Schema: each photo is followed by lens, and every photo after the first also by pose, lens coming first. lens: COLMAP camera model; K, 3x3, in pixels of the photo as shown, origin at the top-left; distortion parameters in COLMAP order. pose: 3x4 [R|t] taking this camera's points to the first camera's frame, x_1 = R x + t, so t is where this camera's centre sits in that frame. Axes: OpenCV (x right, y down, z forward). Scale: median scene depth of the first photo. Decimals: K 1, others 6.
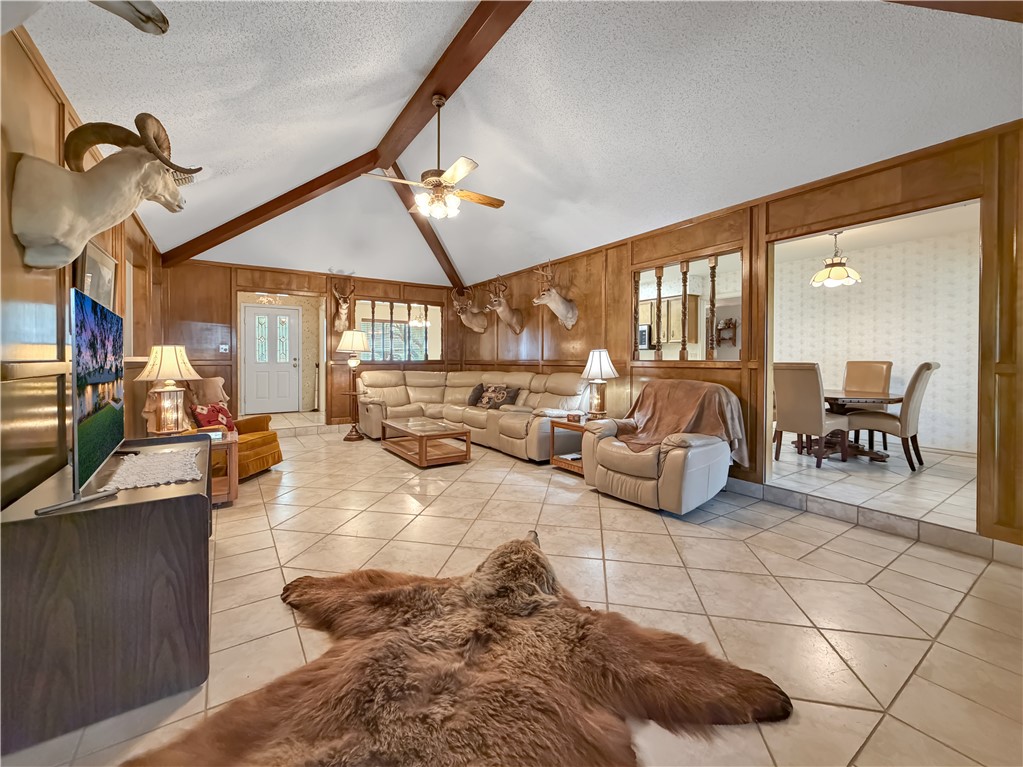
lens RADIAL K [[420.1, 0, 509.1], [0, 420.1, 358.3], [0, 0, 1]] dist [0.001344, -0.000143]
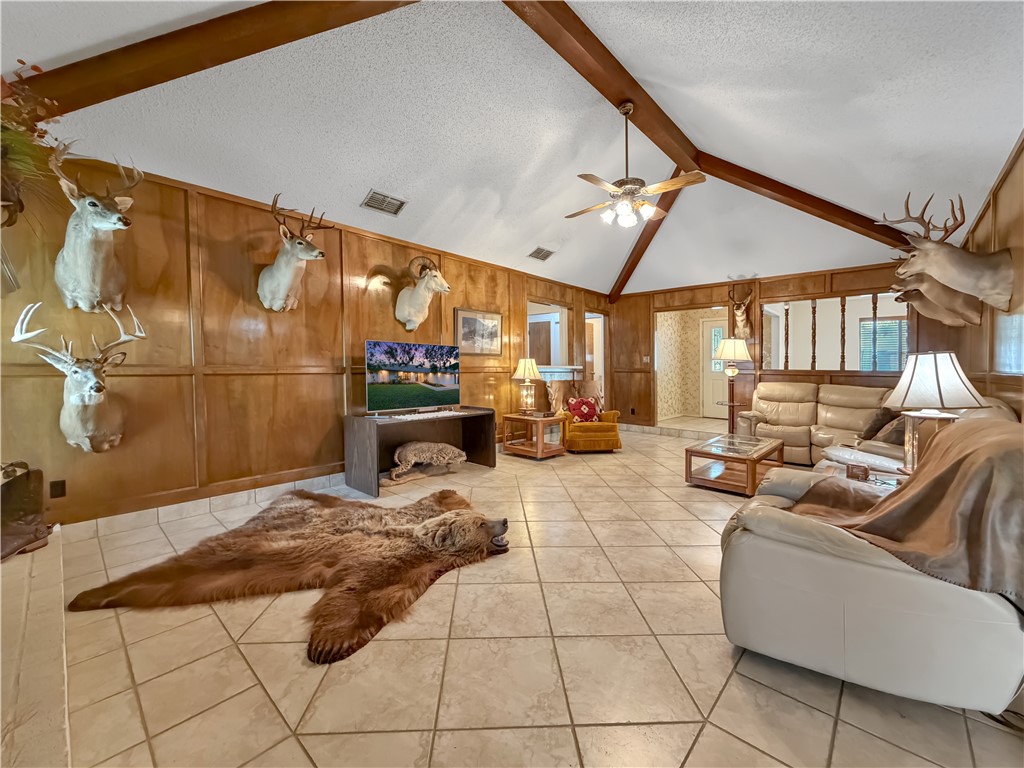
lens RADIAL K [[420.5, 0, 512.8], [0, 420.5, 378.5], [0, 0, 1]] dist [0.001344, -0.000143]
pose [[0.239033, 0.027694, -0.970617, 0.584267], [-0.005642, 0.999616, 0.027131, 0.002408], [0.970995, -0.001009, 0.239097, 0.382627]]
